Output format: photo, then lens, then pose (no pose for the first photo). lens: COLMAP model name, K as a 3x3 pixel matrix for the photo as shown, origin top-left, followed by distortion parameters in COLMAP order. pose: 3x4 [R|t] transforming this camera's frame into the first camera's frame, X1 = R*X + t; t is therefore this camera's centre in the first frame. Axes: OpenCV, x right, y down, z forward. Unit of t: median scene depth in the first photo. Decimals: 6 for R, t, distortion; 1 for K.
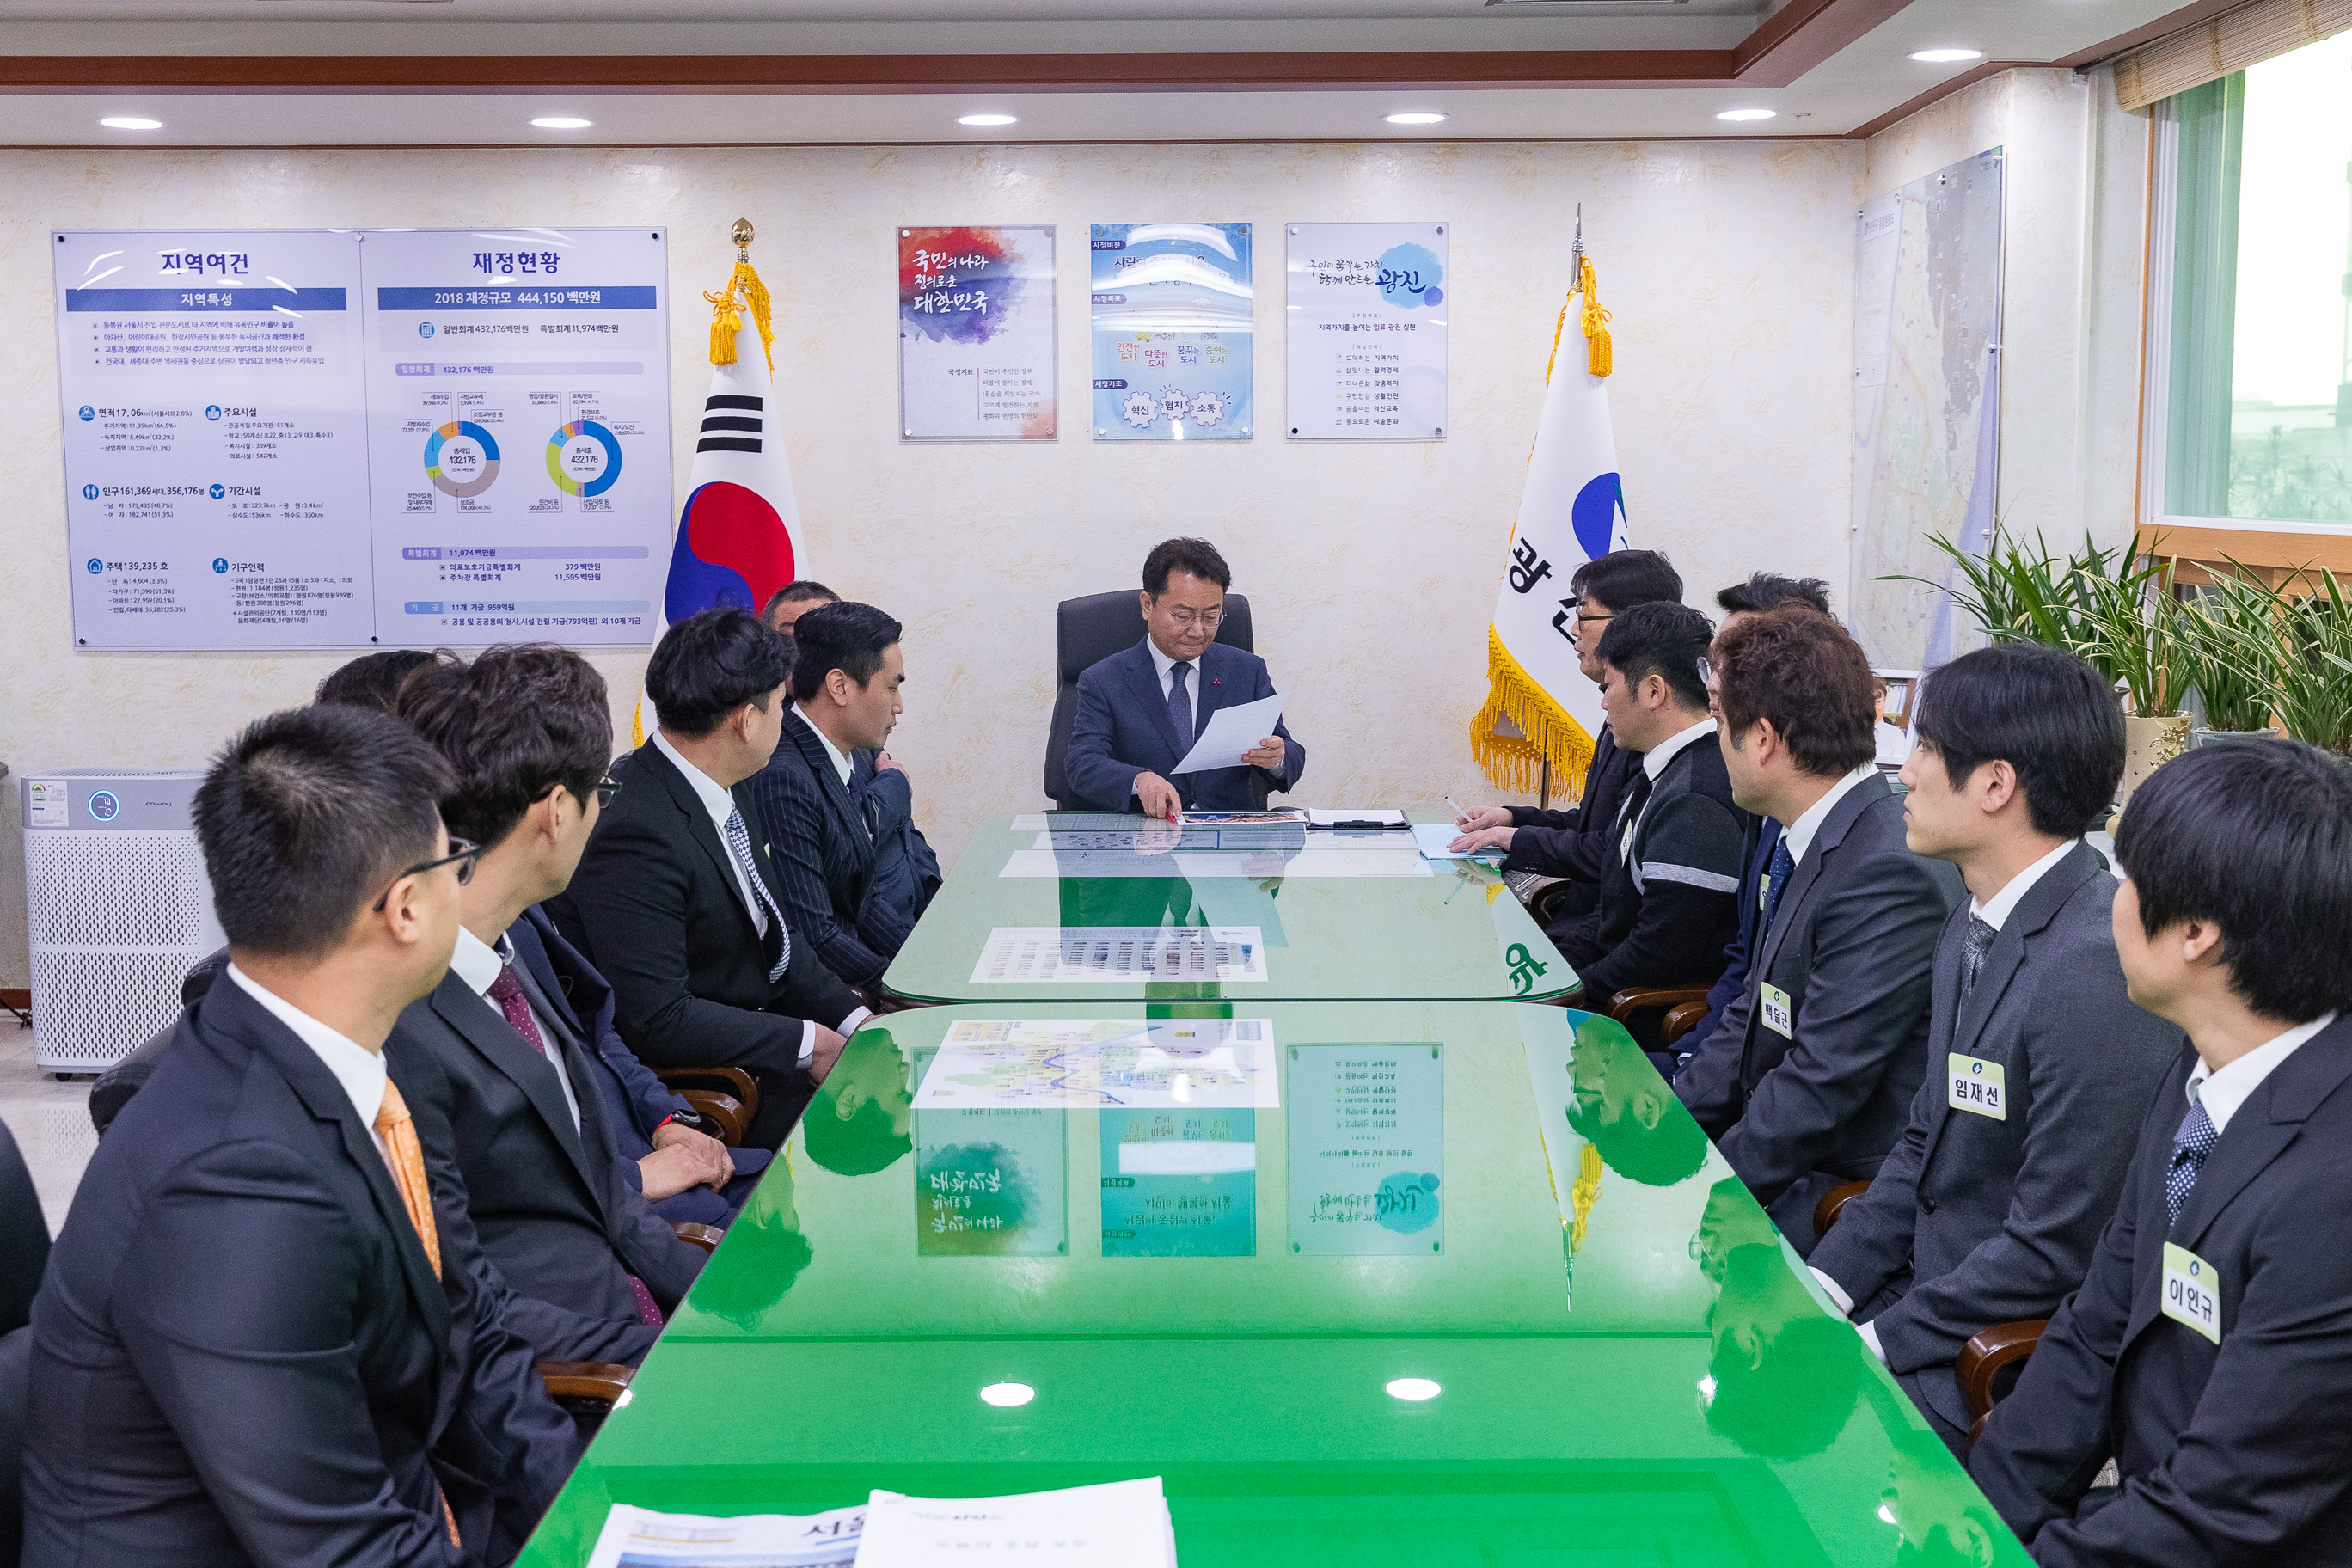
lens RADIAL K [[2698.2, 0, 1179.9], [0, 2698.2, 779.5], [0, 0, 1]] dist [-0.002221, -0.030196]
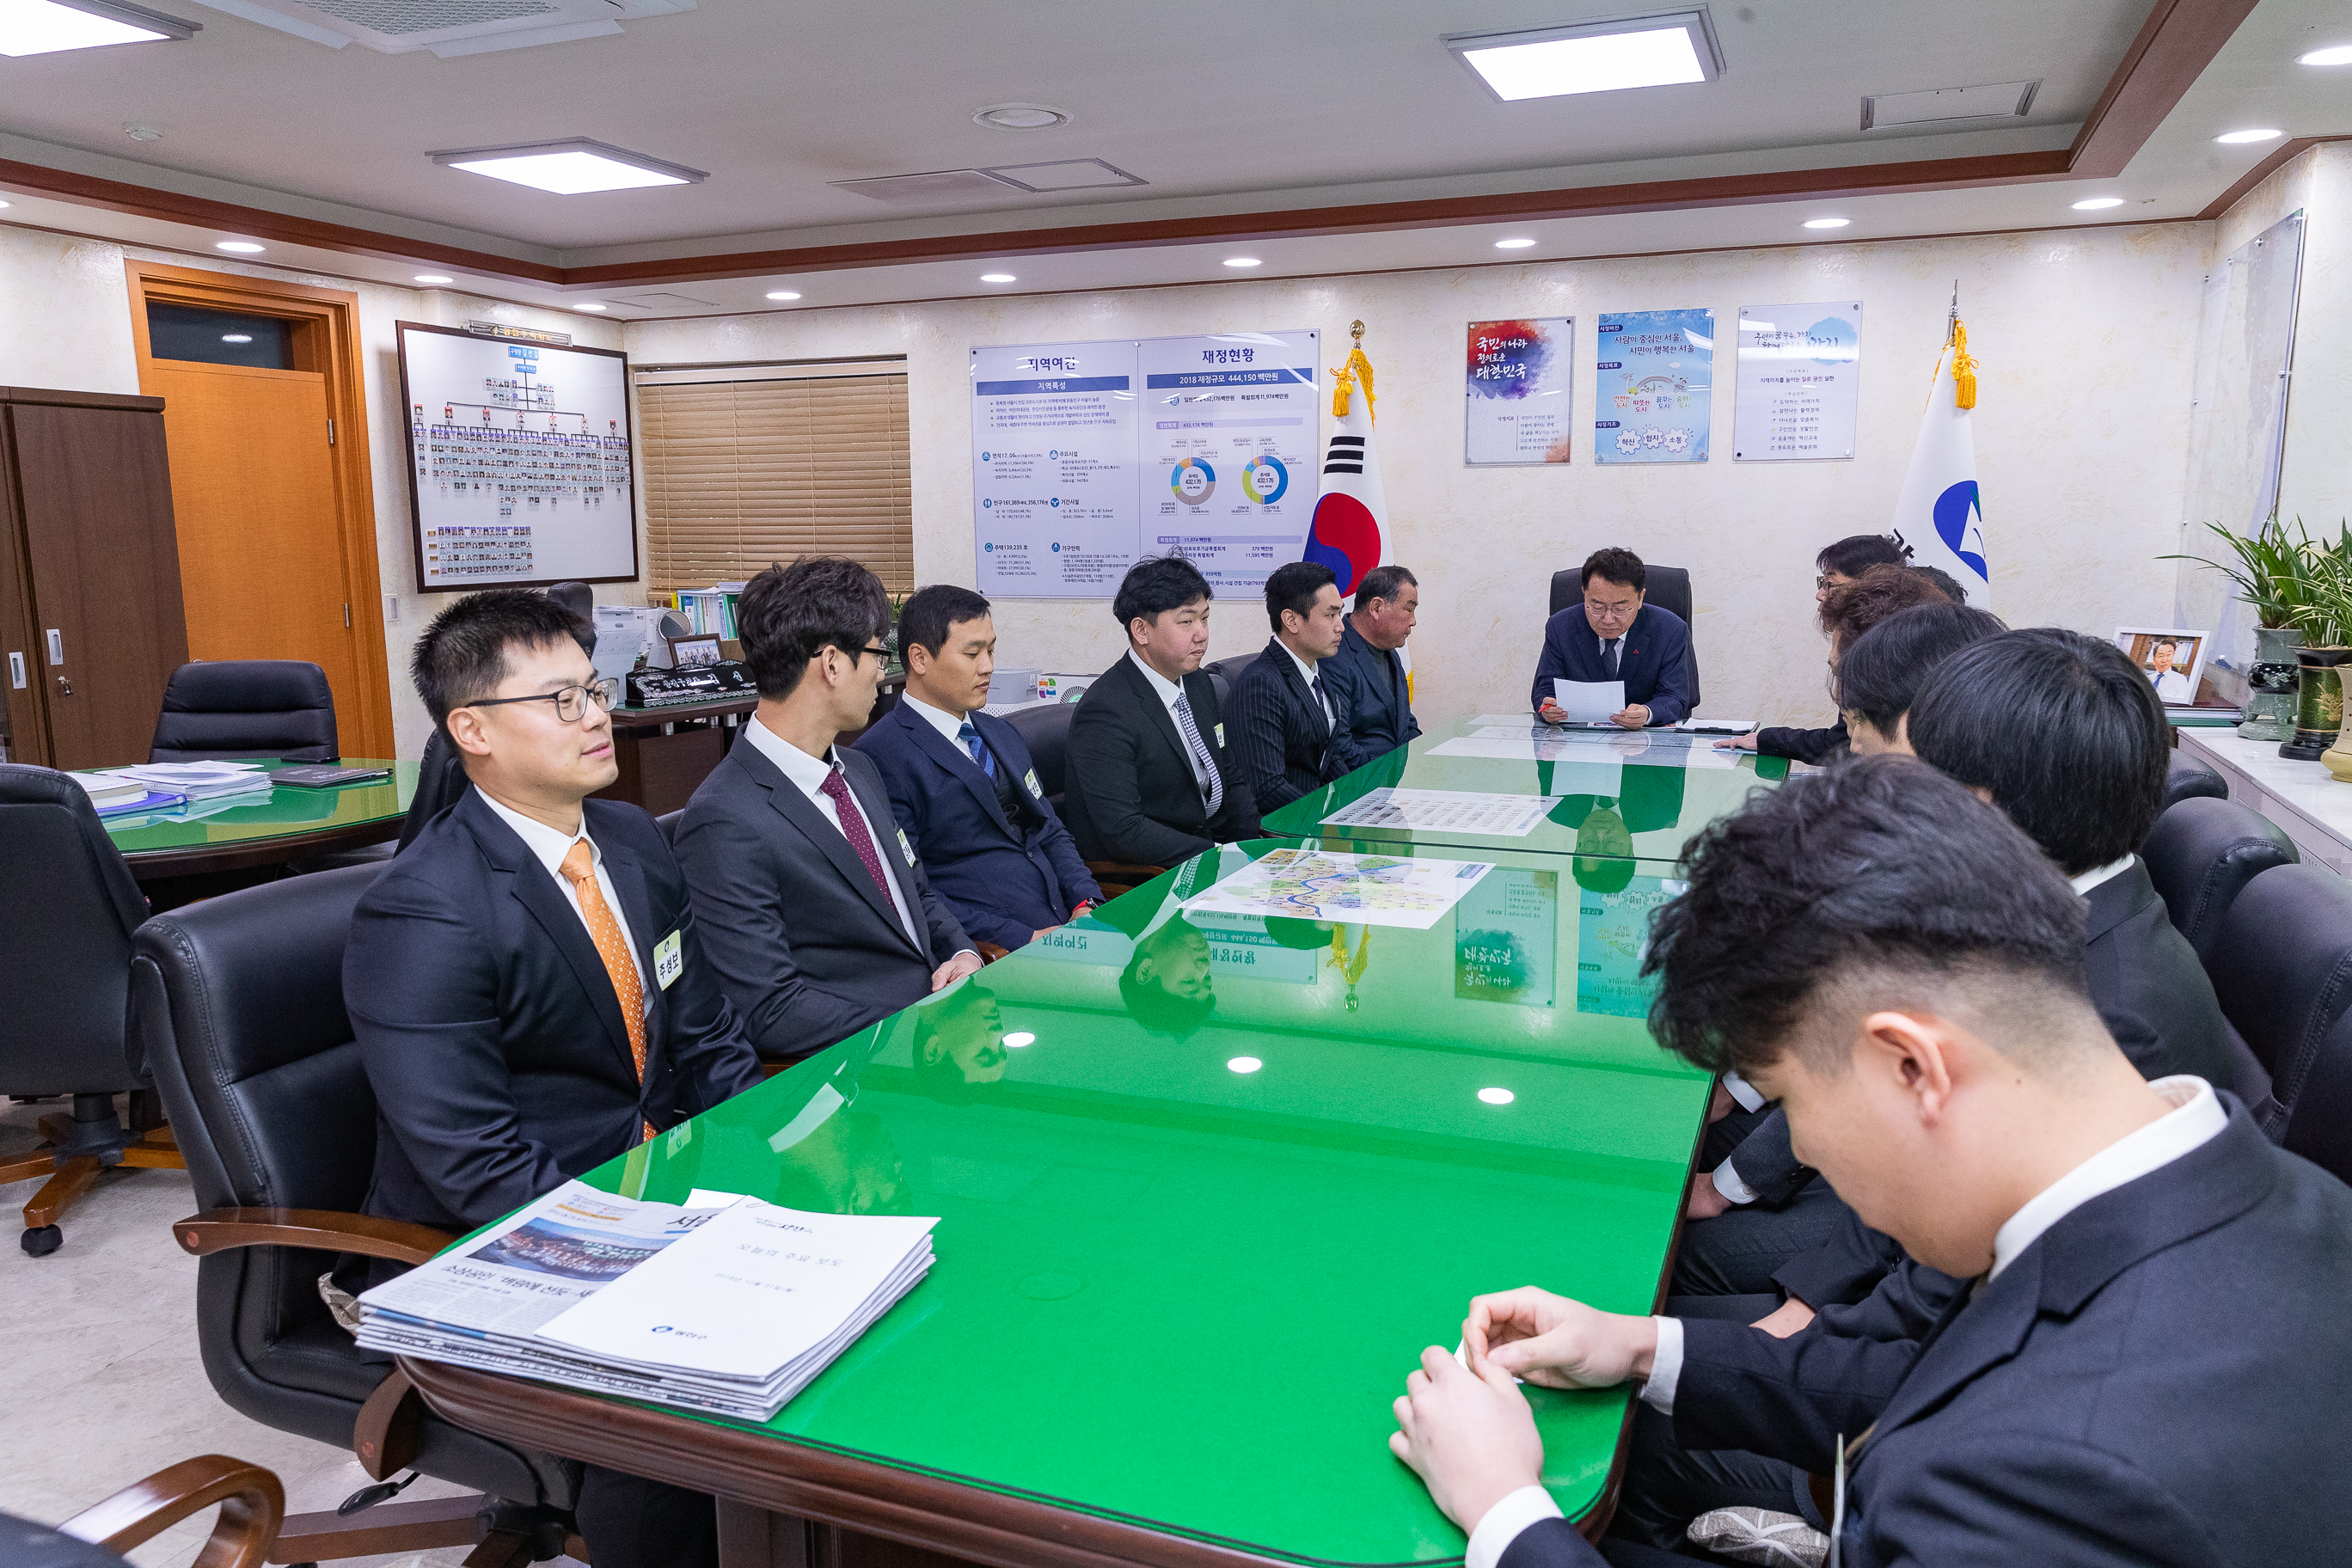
lens RADIAL K [[1646.3, 0, 1160.8], [0, 1646.3, 794.2], [0, 0, 1]] dist [-0.012539, 0.007248]
pose [[0.930298, 0.057229, -0.362312, 0.083788], [-0.034853, 0.997076, 0.068001, 0.001560], [0.365144, -0.050634, 0.929573, 0.070548]]
